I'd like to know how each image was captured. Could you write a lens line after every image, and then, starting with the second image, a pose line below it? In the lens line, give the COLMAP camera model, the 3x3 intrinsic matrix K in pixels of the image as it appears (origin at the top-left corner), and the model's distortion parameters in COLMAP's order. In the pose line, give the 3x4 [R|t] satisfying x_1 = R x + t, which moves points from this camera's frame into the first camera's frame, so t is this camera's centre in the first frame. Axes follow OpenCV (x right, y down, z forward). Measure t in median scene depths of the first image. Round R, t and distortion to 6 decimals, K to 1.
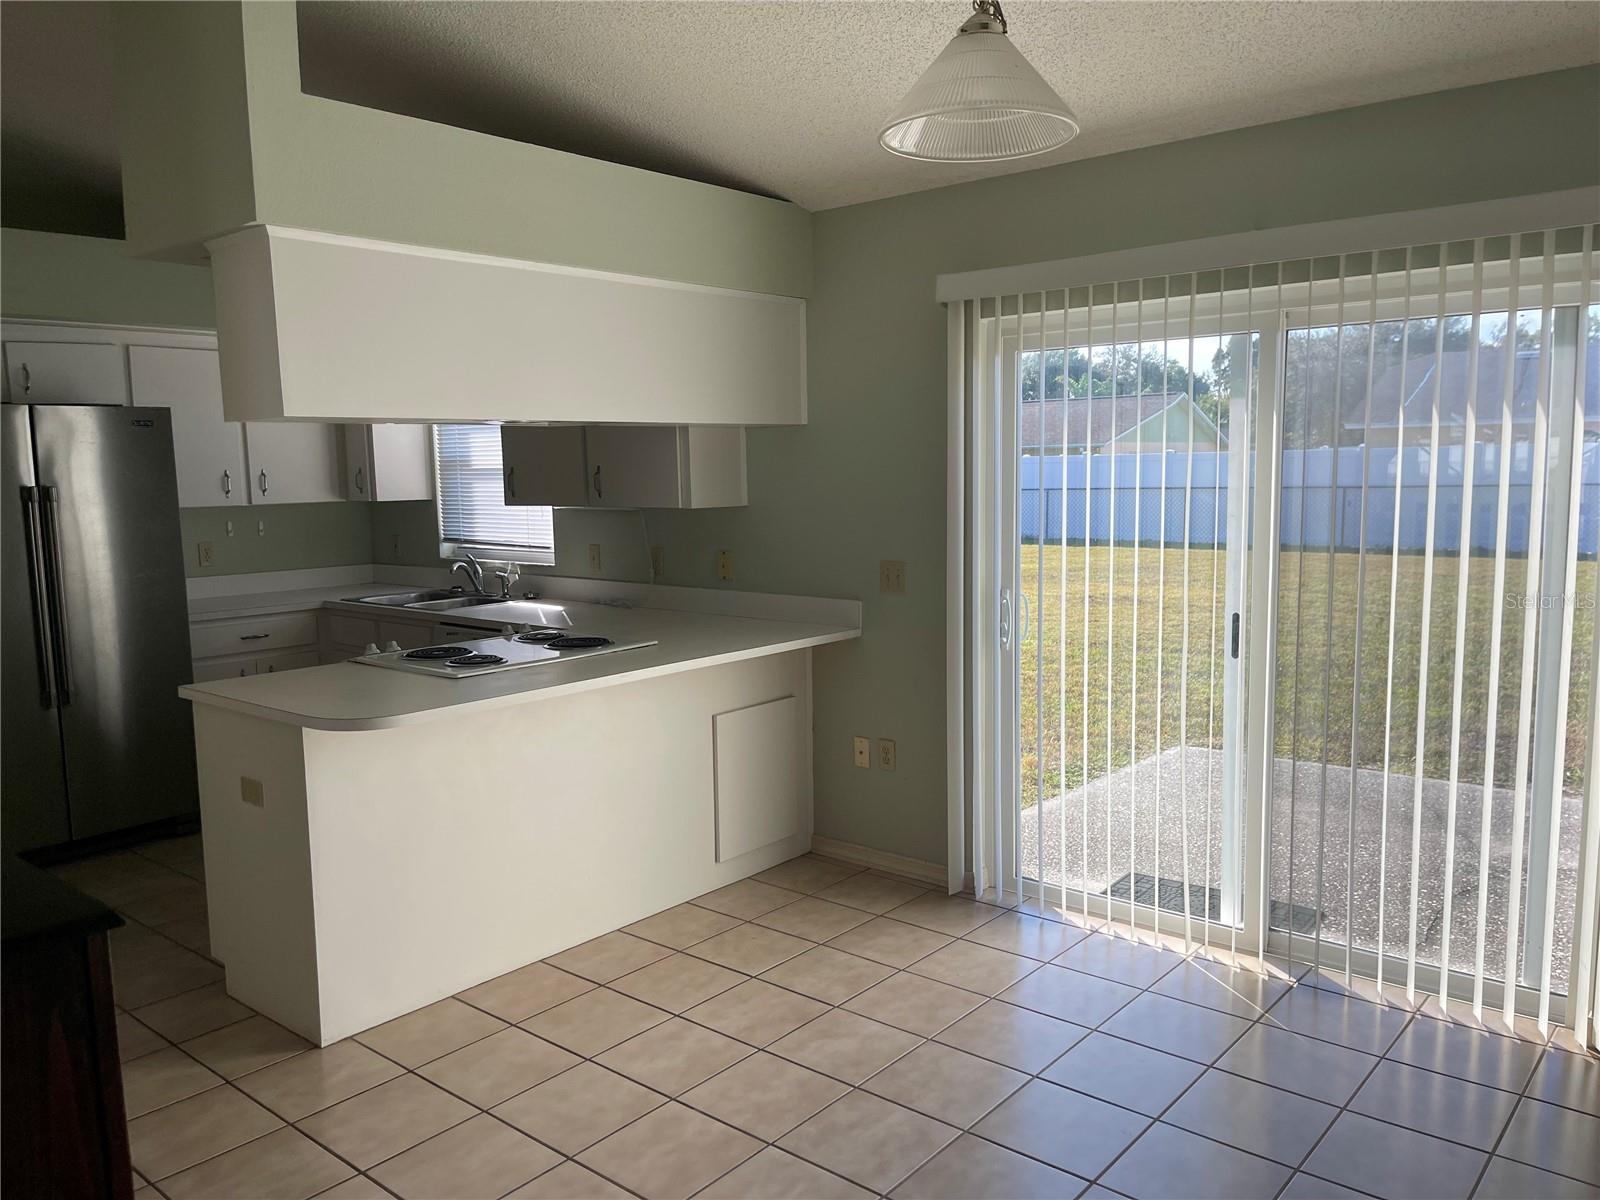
lens RADIAL K [[1204.0, 0, 843.4], [0, 1204.0, 605.9], [0, 0, 1]] dist [-0.000046, -0.000833]
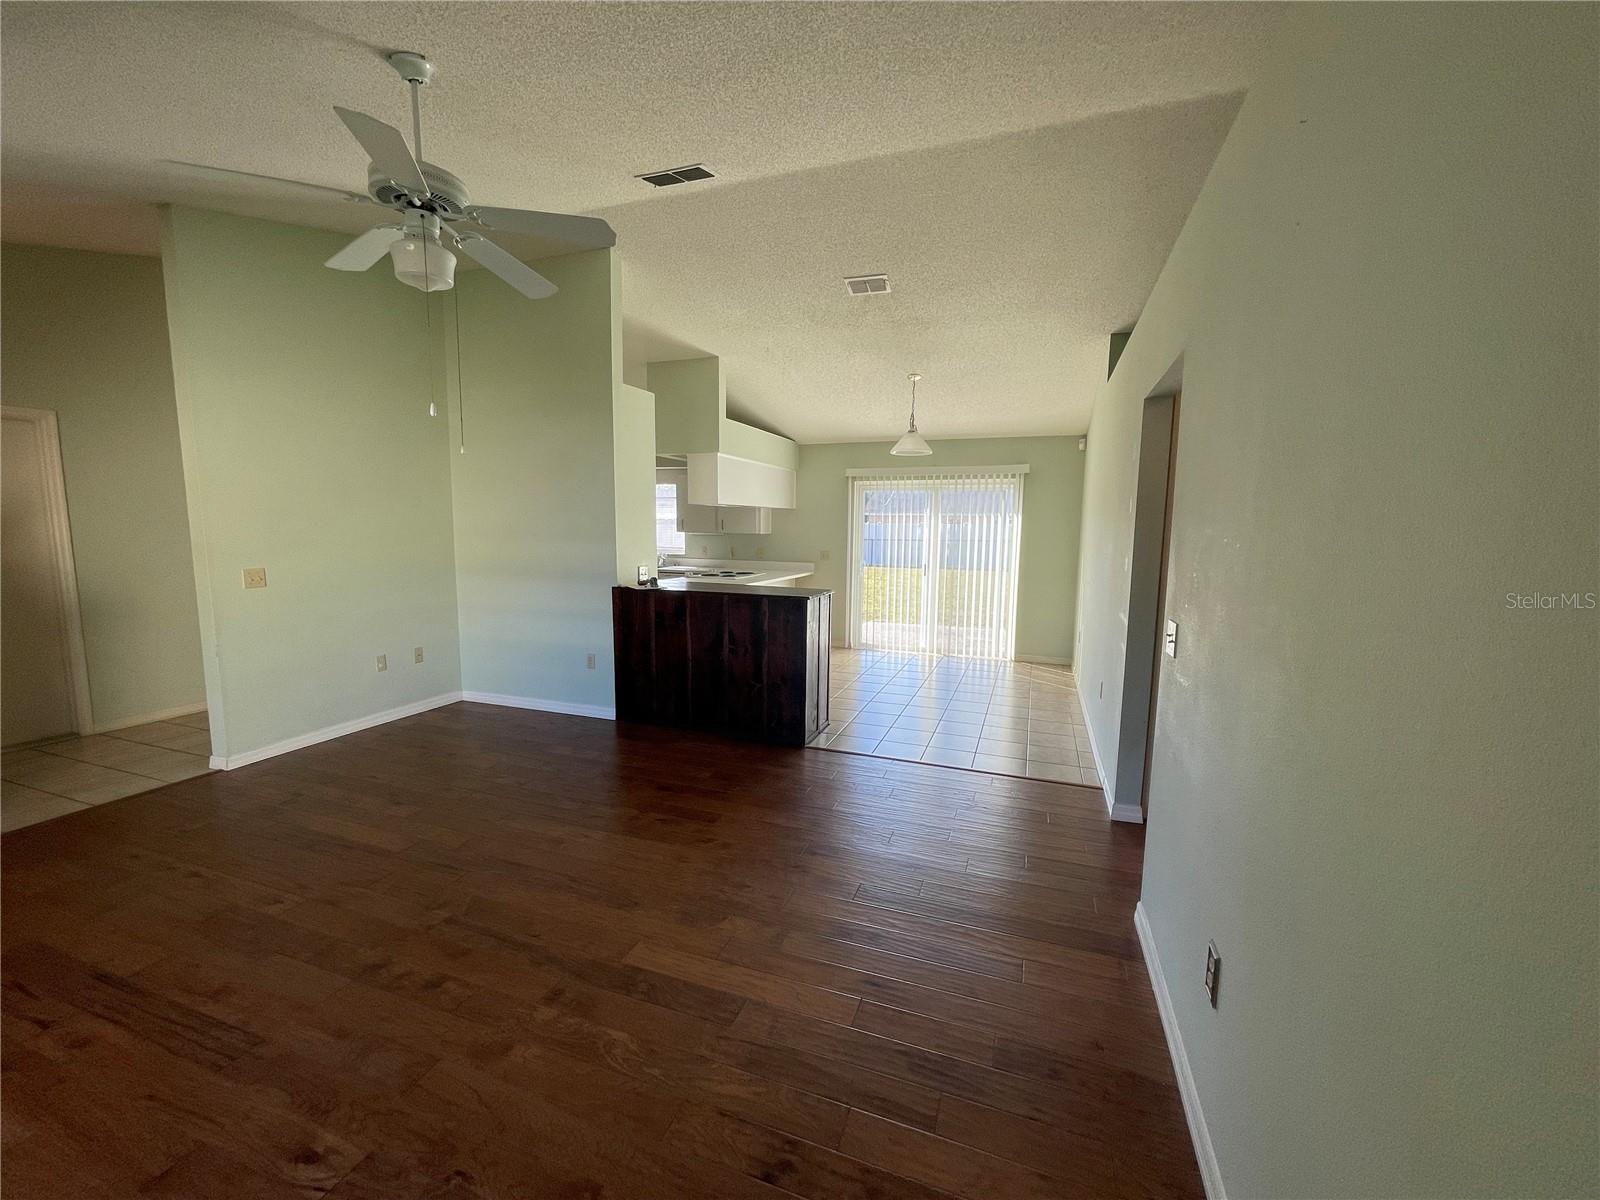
lens RADIAL K [[647.5, 0, 800.0], [0, 647.5, 600.0], [0, 0, 1]] dist [0.010543, -0.000009]
pose [[0.975822, 0.006173, 0.218478, -0.408754], [-0.005447, 0.999977, -0.003926, 0.104301], [-0.218497, 0.002641, 0.975834, -0.723188]]
